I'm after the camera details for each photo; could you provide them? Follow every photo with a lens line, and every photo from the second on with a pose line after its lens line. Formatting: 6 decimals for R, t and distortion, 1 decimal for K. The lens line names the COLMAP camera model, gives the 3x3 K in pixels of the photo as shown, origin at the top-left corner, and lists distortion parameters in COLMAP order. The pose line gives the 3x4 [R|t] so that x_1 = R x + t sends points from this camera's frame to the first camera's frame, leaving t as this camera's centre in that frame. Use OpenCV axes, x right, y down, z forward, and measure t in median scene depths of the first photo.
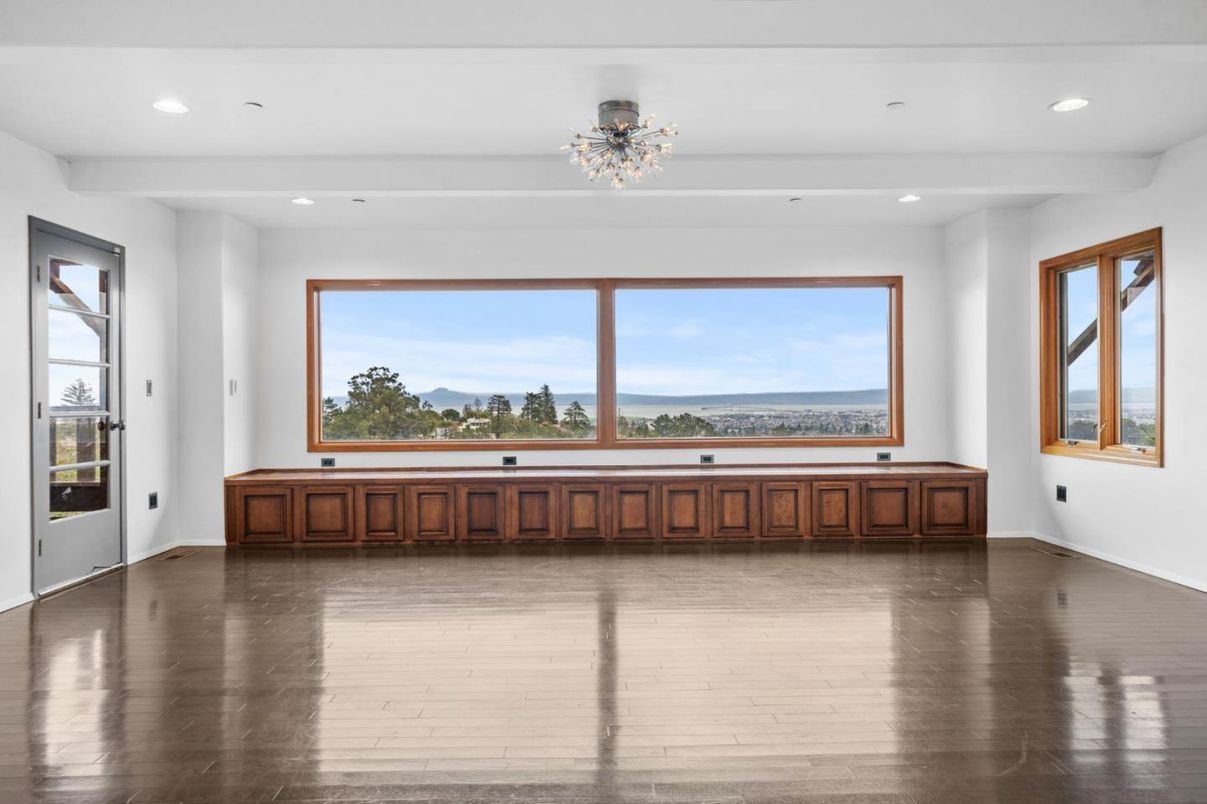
lens RADIAL K [[828.4, 0, 595.3], [0, 828.4, 401.7], [0, 0, 1]] dist [0.008911, 0.002510]
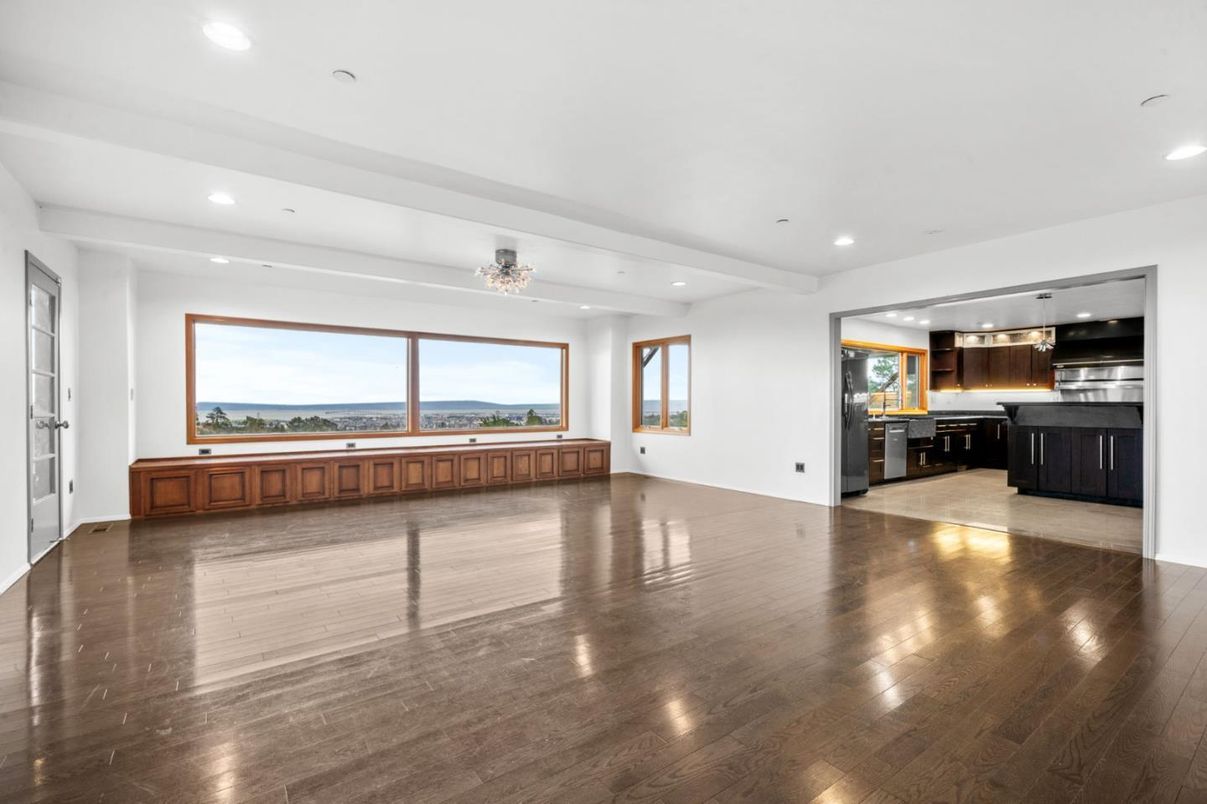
lens RADIAL K [[533.5, 0, 597.5], [0, 533.5, 407.8], [0, 0, 1]] dist [0.001612, 0.000376]
pose [[0.819663, 0.004596, 0.572828, -0.323521], [-0.004016, 0.999989, -0.002277, 0.002013], [-0.572833, -0.000434, 0.819672, -0.078969]]
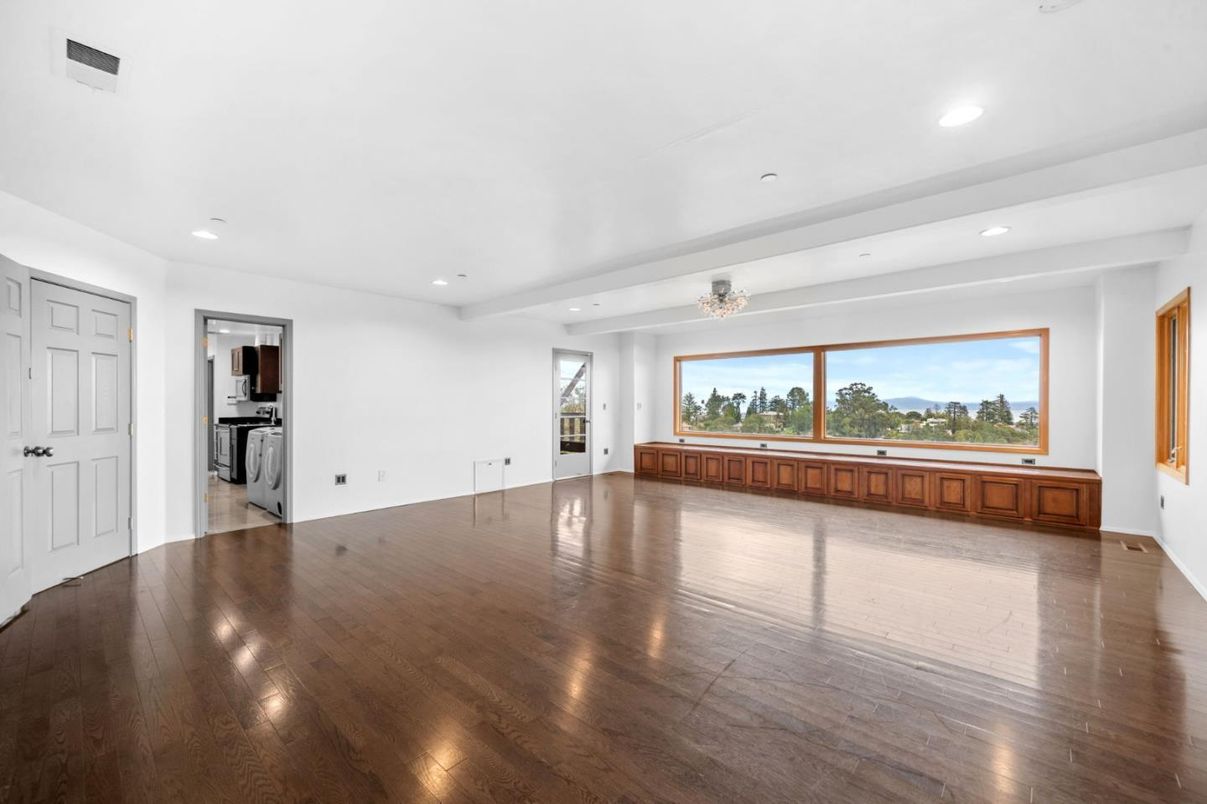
lens RADIAL K [[499.9, 0, 595.4], [0, 499.9, 402.5], [0, 0, 1]] dist [0.015866, -0.000026]
pose [[0.727349, 0.008096, -0.686220, 0.442552], [-0.010680, 0.999943, 0.000478, -0.026105], [0.686185, 0.006981, 0.727394, -0.110523]]
